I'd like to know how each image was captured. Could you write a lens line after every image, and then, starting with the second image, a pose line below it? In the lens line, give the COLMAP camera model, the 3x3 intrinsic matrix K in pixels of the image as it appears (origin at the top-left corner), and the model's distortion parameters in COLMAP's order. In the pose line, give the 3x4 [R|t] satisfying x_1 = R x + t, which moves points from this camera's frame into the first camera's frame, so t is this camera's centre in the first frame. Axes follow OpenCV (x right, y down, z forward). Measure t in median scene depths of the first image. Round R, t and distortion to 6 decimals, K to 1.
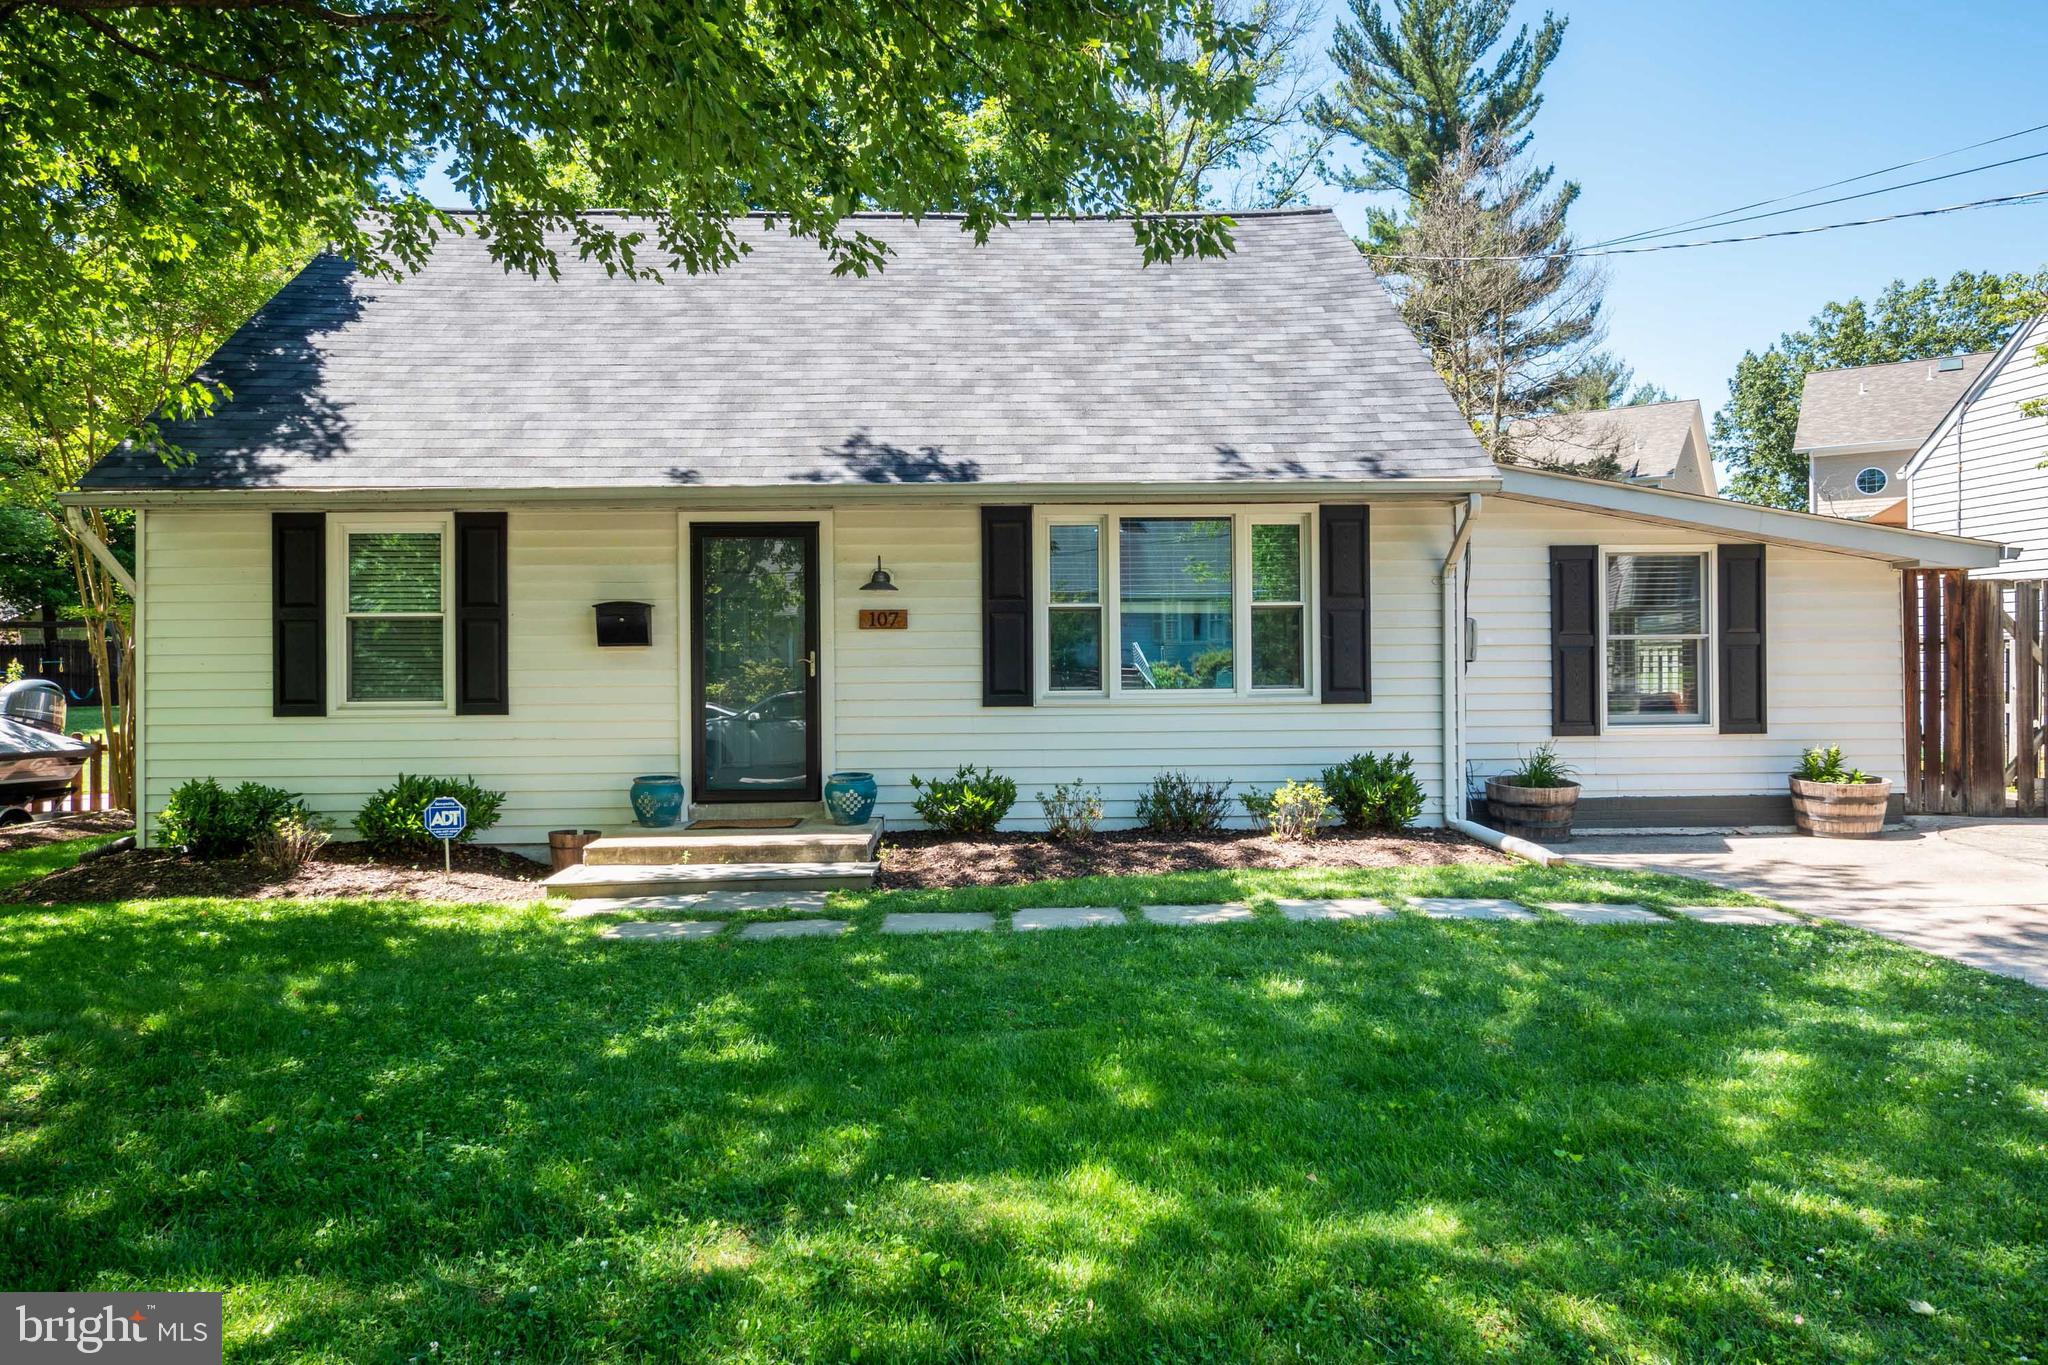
lens RADIAL K [[1262.6, 0, 1024.0], [0, 1262.6, 682.5], [0, 0, 1]] dist [0.000550, 0.000160]
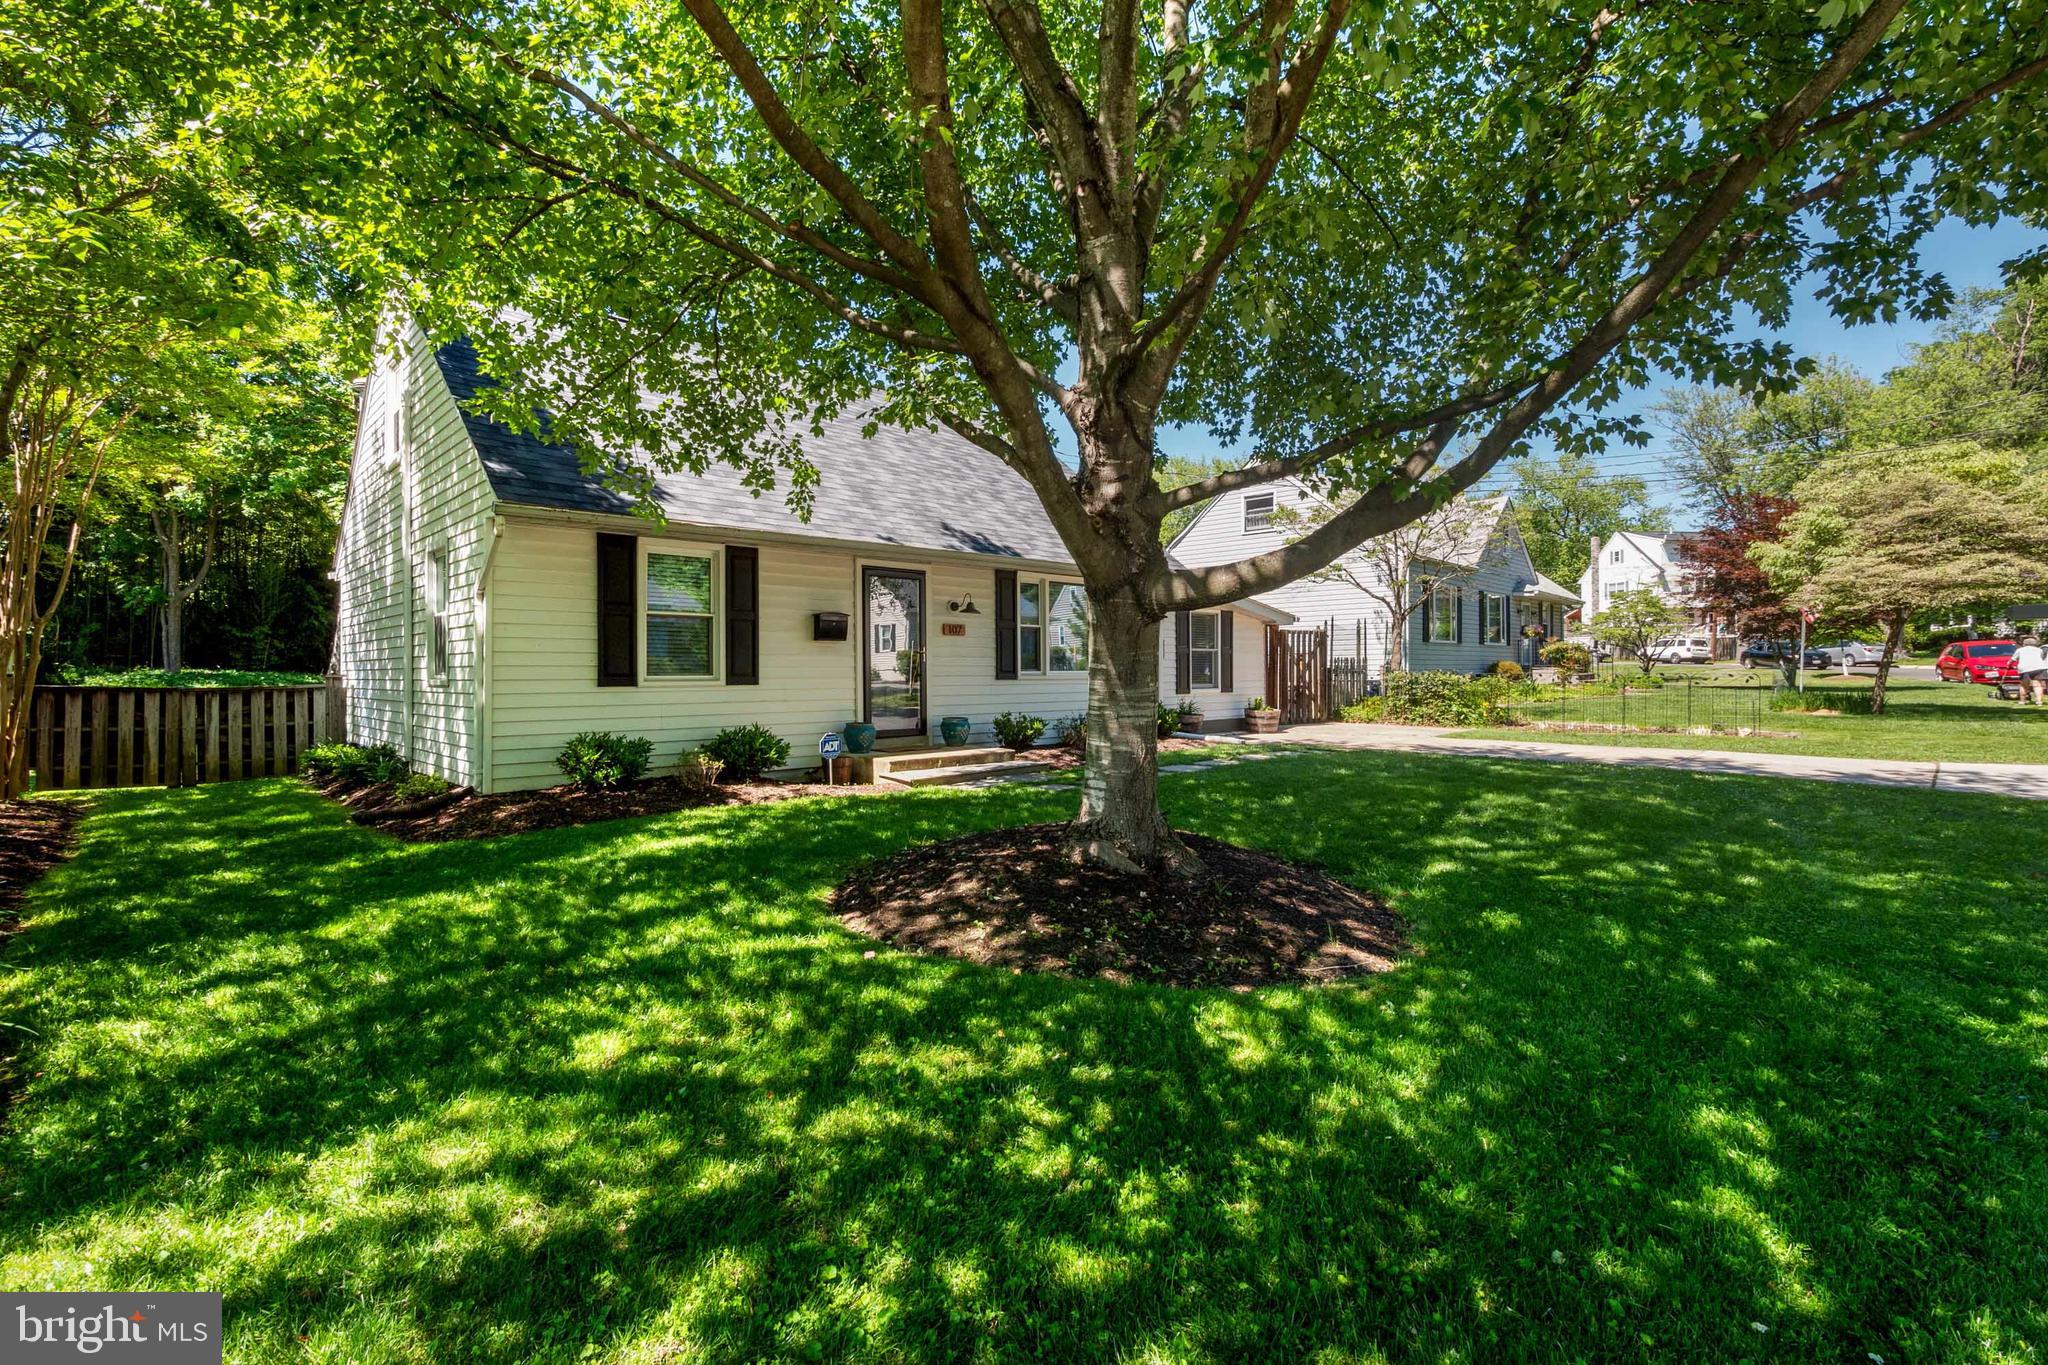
lens RADIAL K [[1262.6, 0, 1024.0], [0, 1262.6, 682.5], [0, 0, 1]] dist [0.000550, 0.000160]
pose [[0.643506, 0.000639, 0.765441, -1.334233], [-0.005885, 0.999974, 0.004113, 0.014674], [-0.765418, -0.007151, 0.643493, -0.190114]]
